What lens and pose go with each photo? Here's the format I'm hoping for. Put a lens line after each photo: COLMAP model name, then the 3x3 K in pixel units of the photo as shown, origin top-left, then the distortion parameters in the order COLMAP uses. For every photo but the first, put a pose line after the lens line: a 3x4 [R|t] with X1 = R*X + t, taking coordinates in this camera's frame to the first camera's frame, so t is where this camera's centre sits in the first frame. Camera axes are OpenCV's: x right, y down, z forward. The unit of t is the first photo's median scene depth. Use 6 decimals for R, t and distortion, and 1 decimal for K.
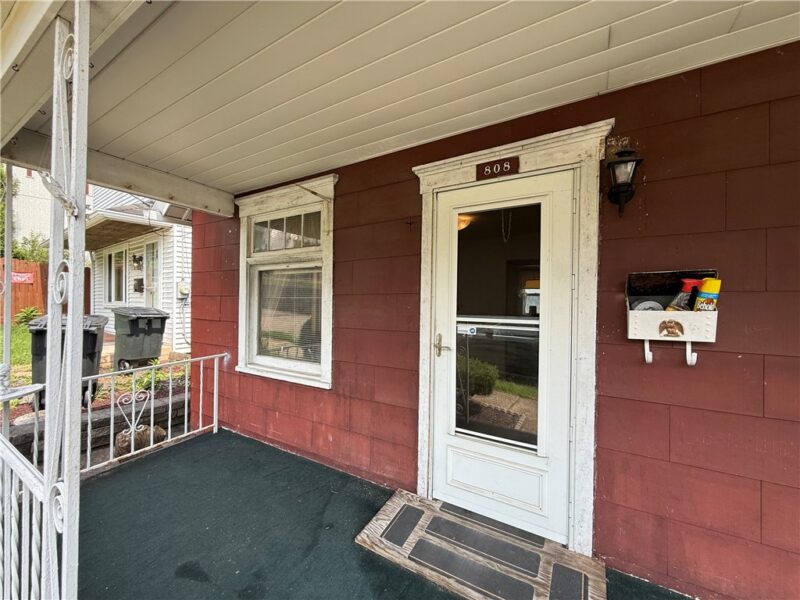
lens RADIAL K [[318.3, 0, 397.8], [0, 318.3, 300.2], [0, 0, 1]] dist [-0.000068, -0.000655]
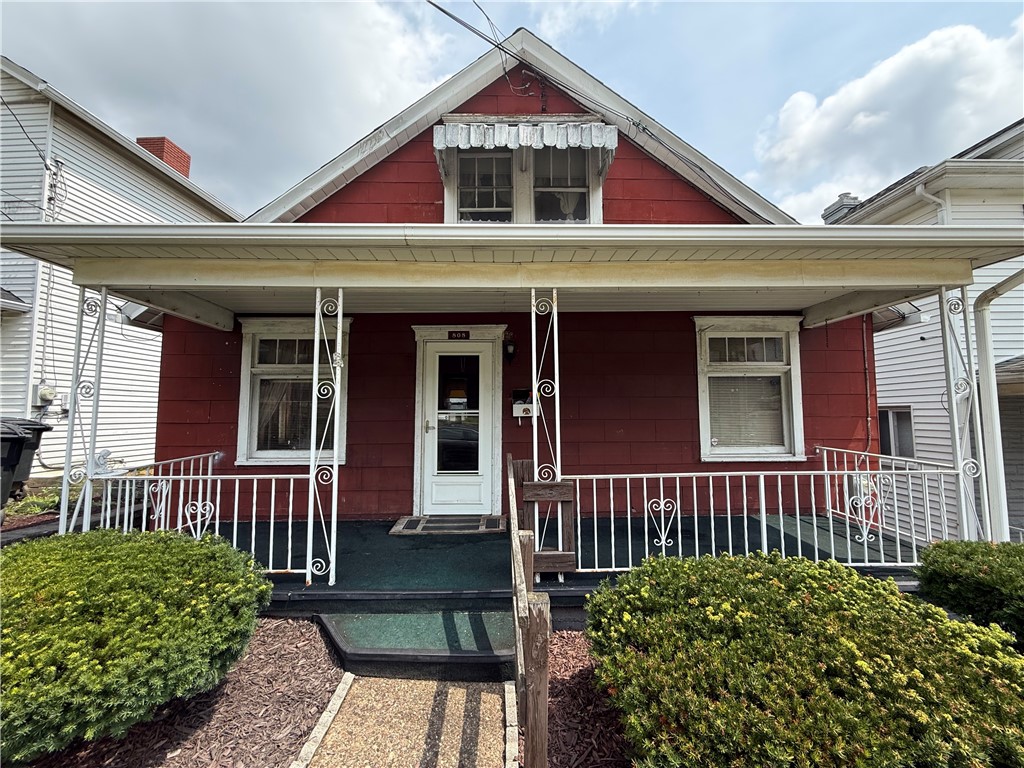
lens RADIAL K [[407.4, 0, 508.2], [0, 407.4, 384.8], [0, 0, 1]] dist [-0.000068, -0.000655]
pose [[0.852767, 0.026055, 0.521641, -0.671709], [0.011519, 0.997574, -0.068657, 0.067643], [-0.522164, 0.064557, 0.850398, -1.179075]]
